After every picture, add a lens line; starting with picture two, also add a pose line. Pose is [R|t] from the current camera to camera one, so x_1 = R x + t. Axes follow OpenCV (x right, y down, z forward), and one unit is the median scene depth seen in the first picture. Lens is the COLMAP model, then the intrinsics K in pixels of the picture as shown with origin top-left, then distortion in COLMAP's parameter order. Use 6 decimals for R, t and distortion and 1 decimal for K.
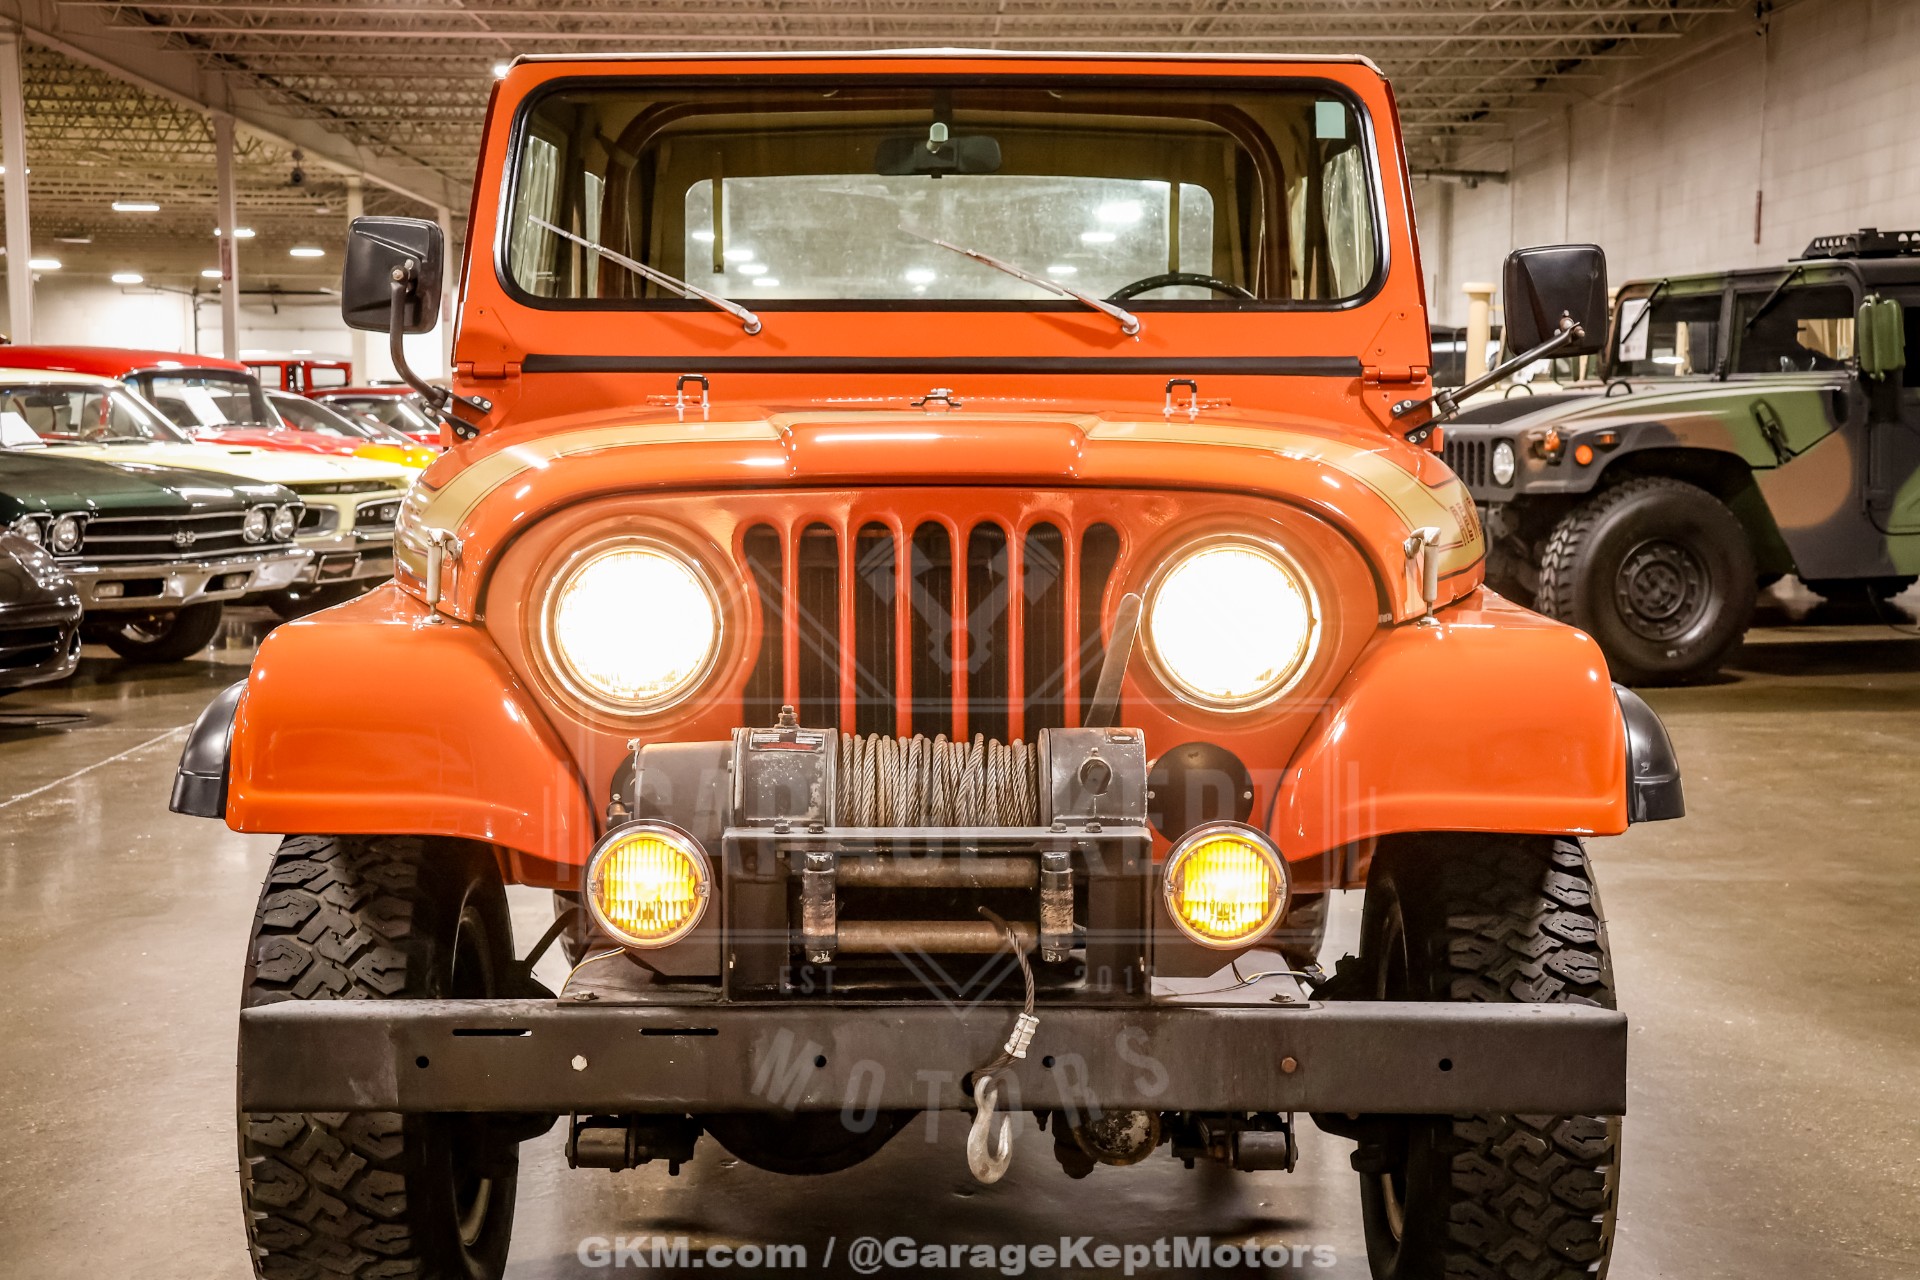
lens RADIAL K [[2946.6, 0, 956.4], [0, 2946.6, 643.3], [0, 0, 1]] dist [0.143886, 0.218607]
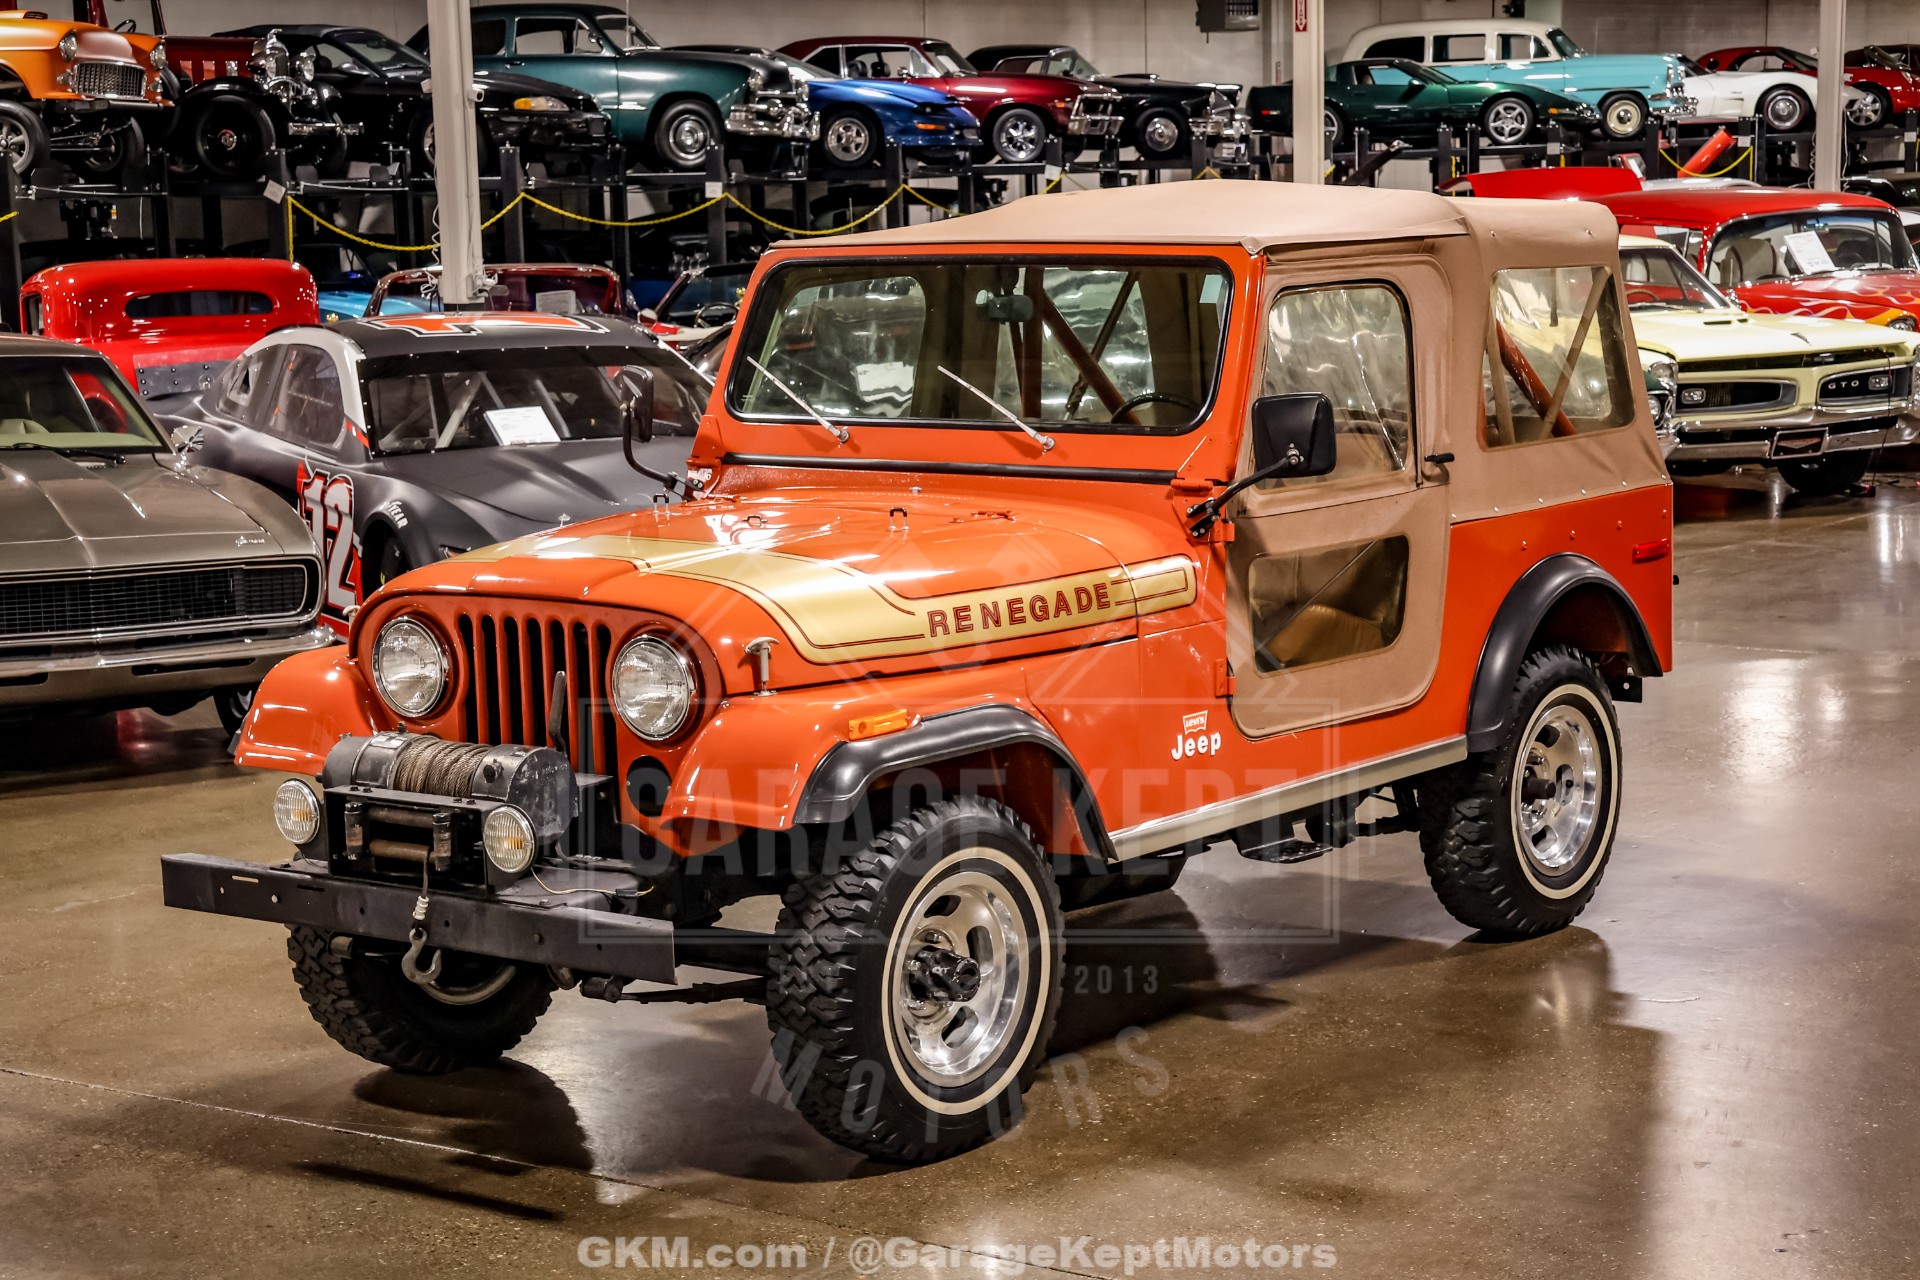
lens RADIAL K [[3681.2, 0, 957.0], [0, 3681.2, 641.1], [0, 0, 1]] dist [0.245371, 0.543730]
pose [[0.784020, 0.060044, -0.617824, 1.513737], [-0.021717, 0.997355, 0.069370, -0.181733], [0.620355, -0.040970, 0.783250, -0.555356]]
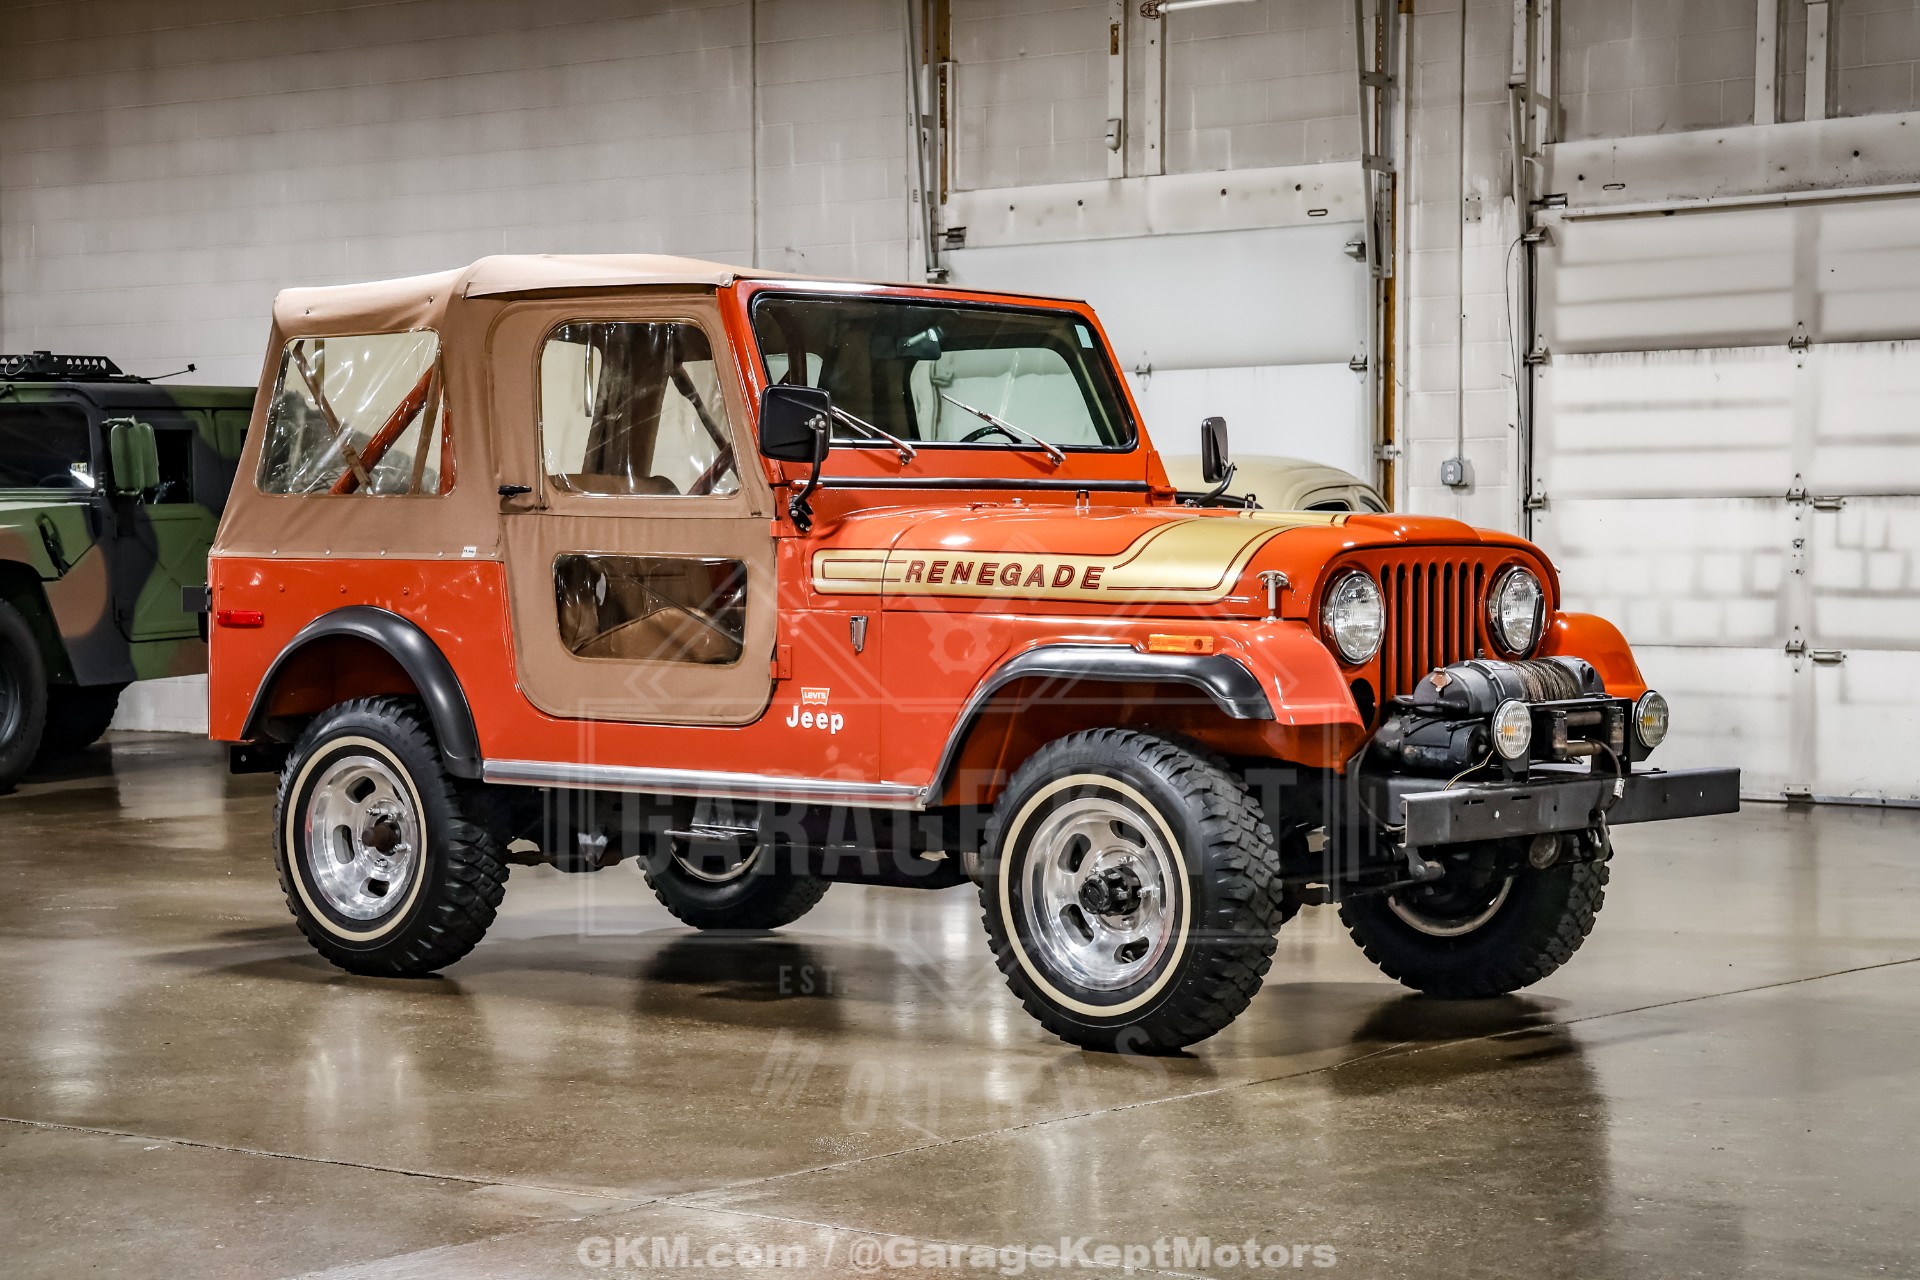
lens RADIAL K [[3893.5, 0, 950.8], [0, 3893.5, 636.7], [0, 0, 1]] dist [0.290897, 0.352452]
pose [[0.637589, -0.023602, 0.770015, -2.212266], [0.064434, 0.997662, -0.022773, 0.046691], [-0.767678, 0.064135, 0.637619, -0.431943]]
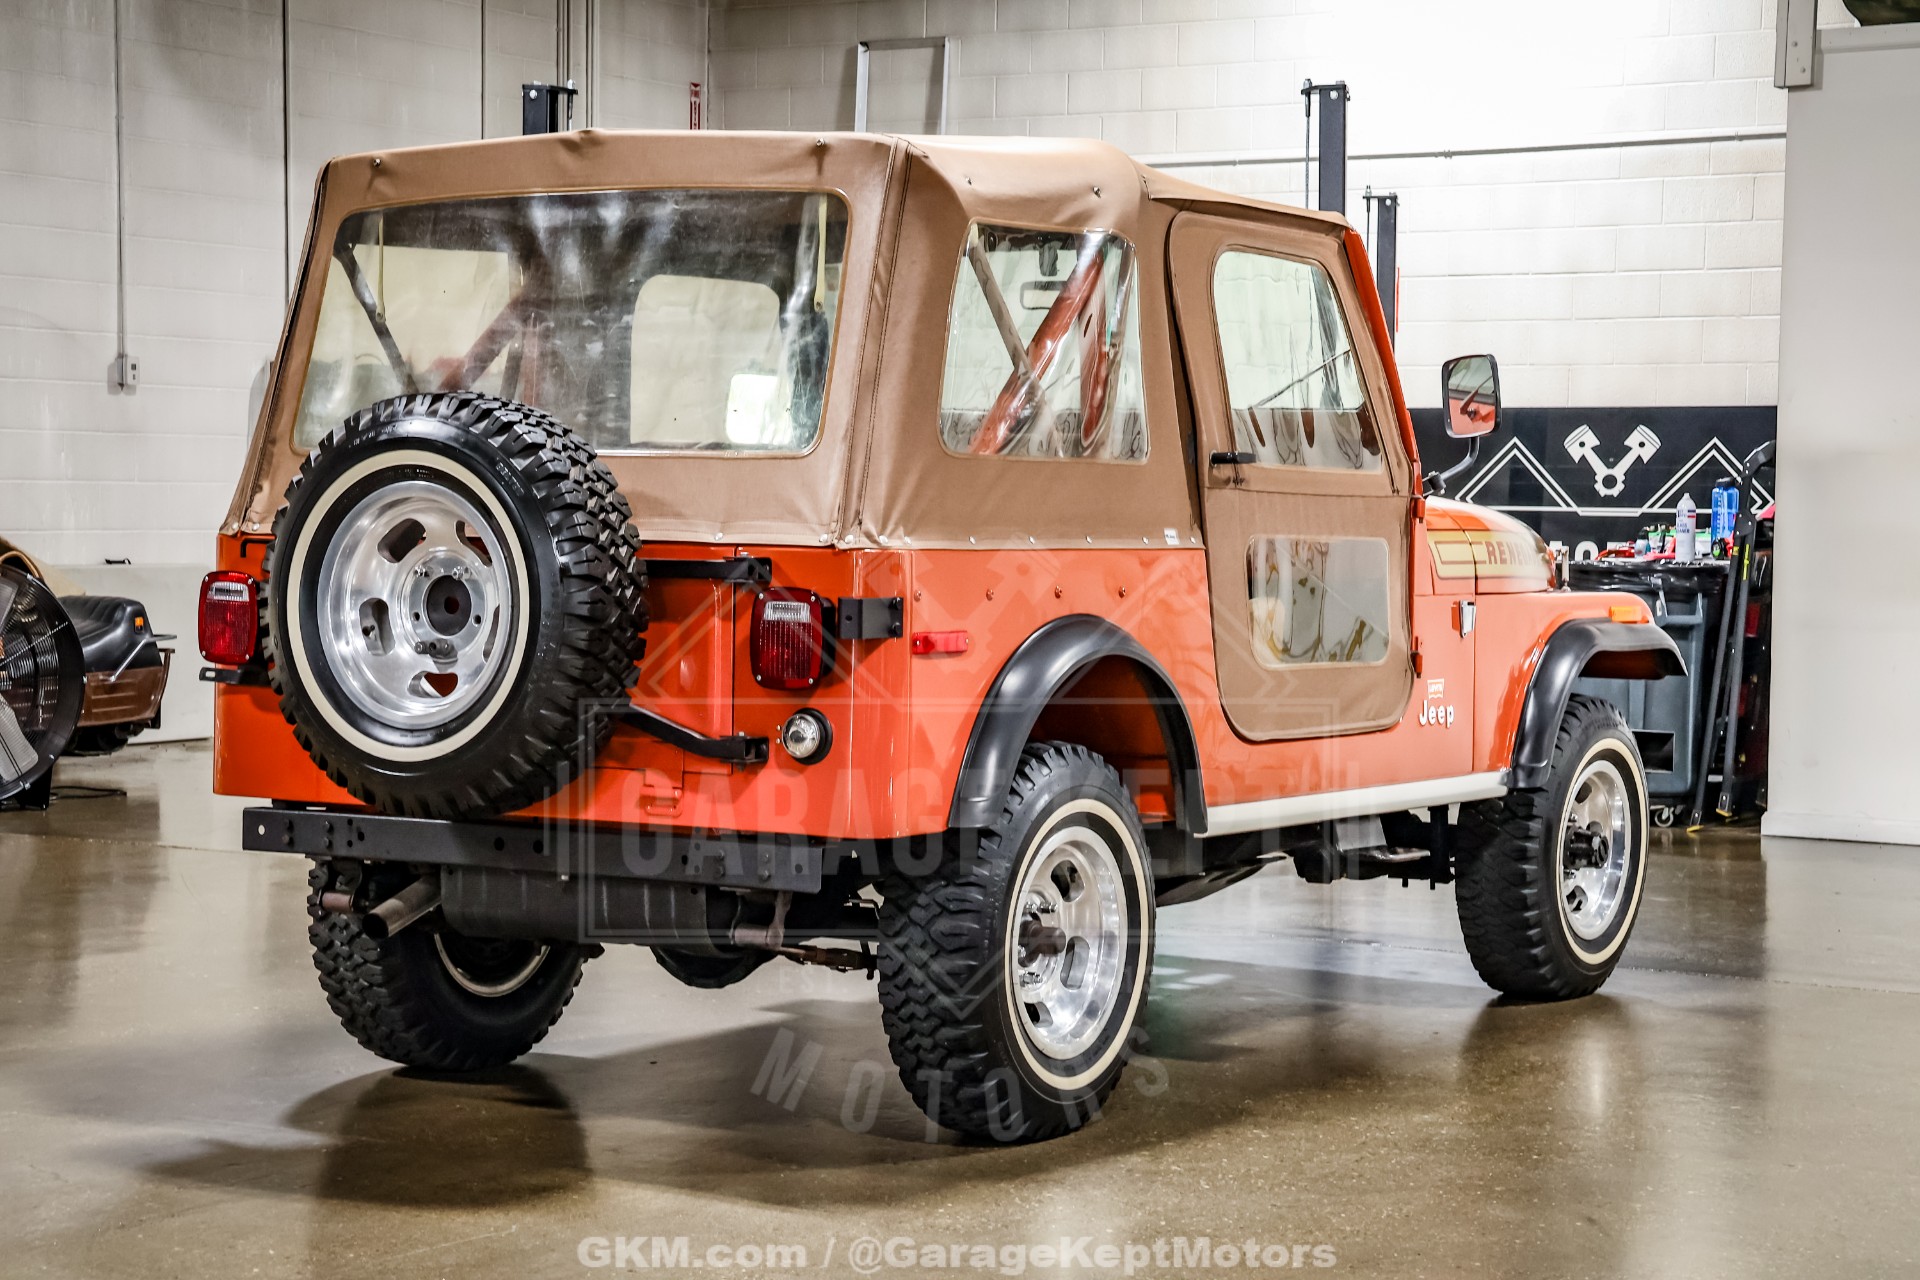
lens RADIAL K [[3681.2, 0, 957.0], [0, 3681.2, 641.1], [0, 0, 1]] dist [0.245371, 0.543730]
pose [[-0.849888, -0.036187, 0.525719, -1.203860], [0.025628, 0.993620, 0.109826, -0.274456], [-0.526339, 0.106813, -0.843539, 3.466103]]
